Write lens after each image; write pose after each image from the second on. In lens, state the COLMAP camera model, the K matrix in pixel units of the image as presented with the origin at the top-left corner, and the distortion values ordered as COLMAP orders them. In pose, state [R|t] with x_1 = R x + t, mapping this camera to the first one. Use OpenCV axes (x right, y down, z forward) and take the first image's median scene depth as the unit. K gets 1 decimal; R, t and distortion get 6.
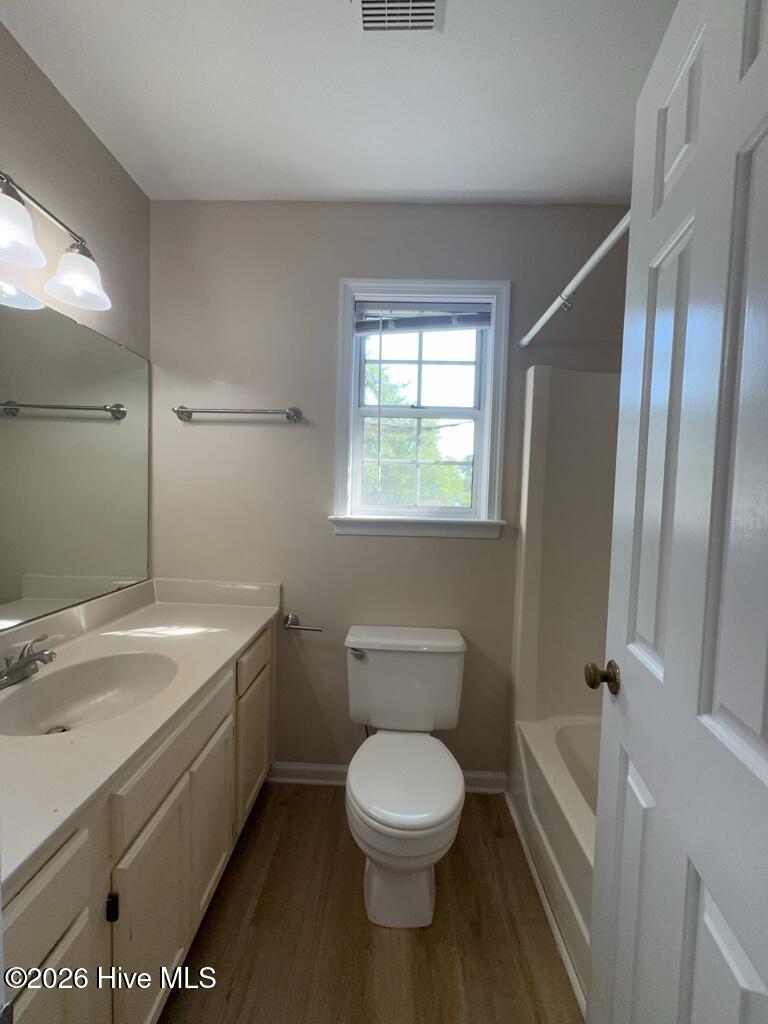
lens RADIAL K [[411.0, 0, 386.5], [0, 411.0, 517.3], [0, 0, 1]] dist [-0.001155, -0.000012]
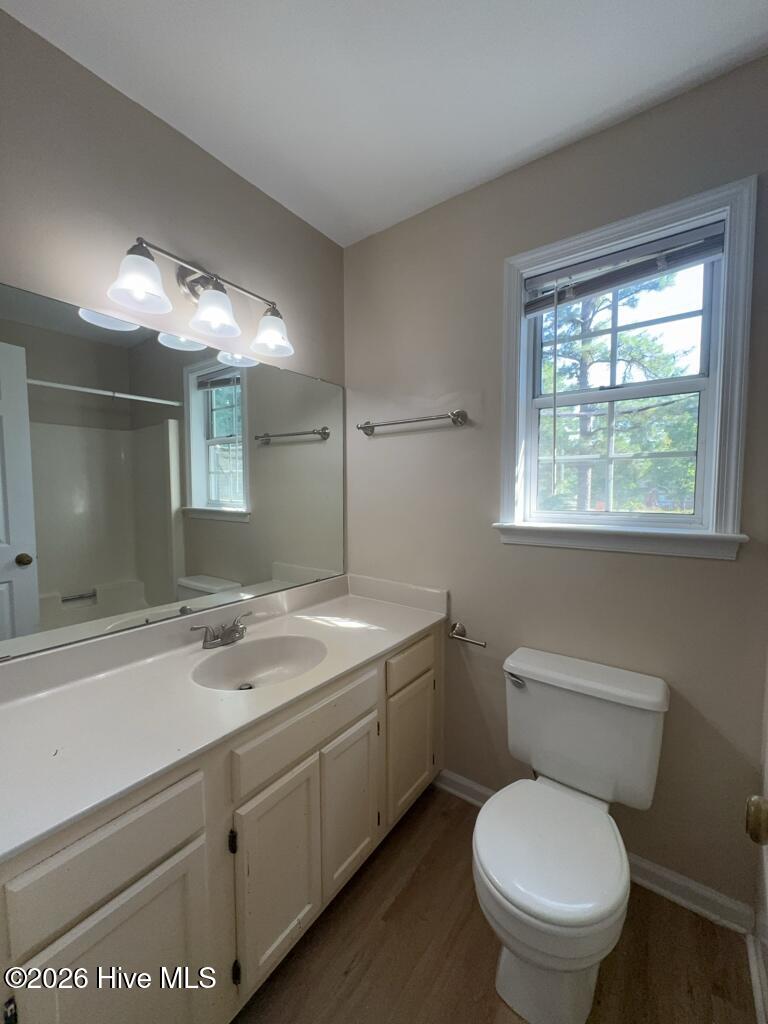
lens RADIAL K [[411.0, 0, 385.9], [0, 411.0, 516.7], [0, 0, 1]] dist [-0.001155, -0.000012]
pose [[0.821194, 0.010778, -0.570547, 0.187103], [-0.008777, 0.999942, 0.006256, -0.021233], [0.570581, -0.000129, 0.821241, 0.109957]]
